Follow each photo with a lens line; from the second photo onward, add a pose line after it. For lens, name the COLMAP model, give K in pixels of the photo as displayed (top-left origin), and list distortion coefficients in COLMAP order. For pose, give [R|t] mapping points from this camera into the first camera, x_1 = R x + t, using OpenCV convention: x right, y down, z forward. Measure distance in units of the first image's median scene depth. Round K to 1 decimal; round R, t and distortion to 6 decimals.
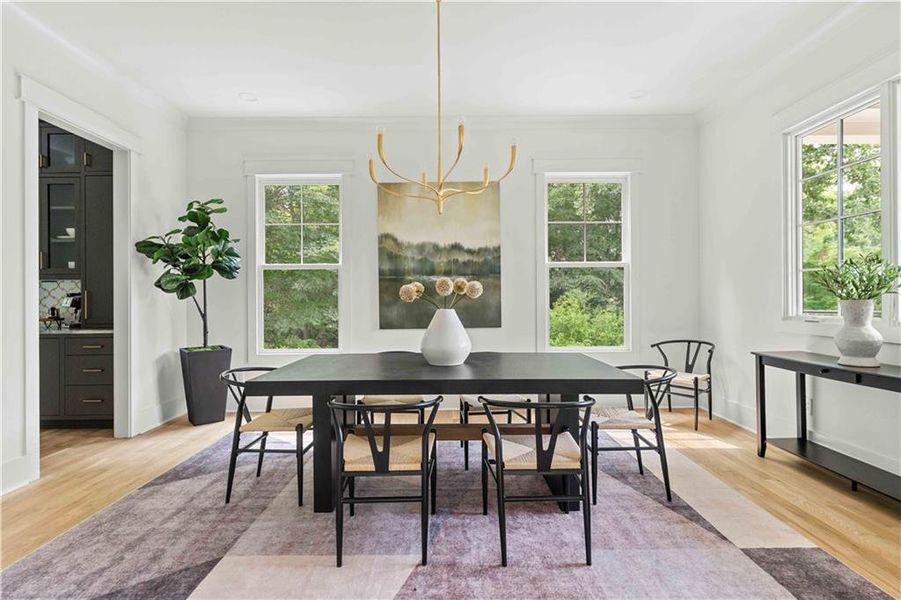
lens RADIAL K [[444.0, 0, 450.5], [0, 444.0, 300.0], [0, 0, 1]] dist [0.001364, -0.000029]
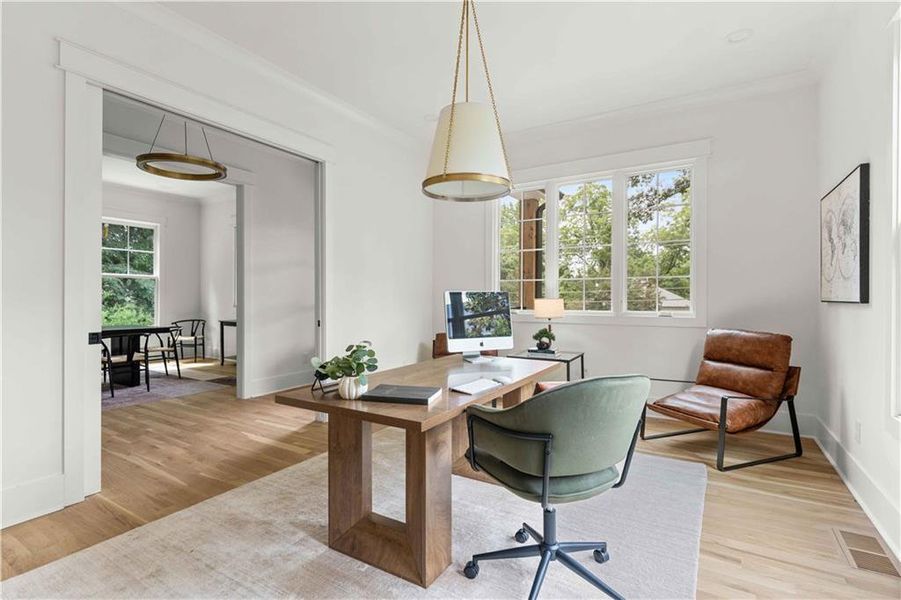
lens RADIAL K [[444.0, 0, 450.5], [0, 444.0, 300.0], [0, 0, 1]] dist [0.001364, -0.000029]
pose [[0.547208, 0.007560, 0.836962, -0.458186], [-0.008082, 0.999960, -0.003748, 0.006500], [-0.836957, -0.004713, 0.547248, -0.977803]]
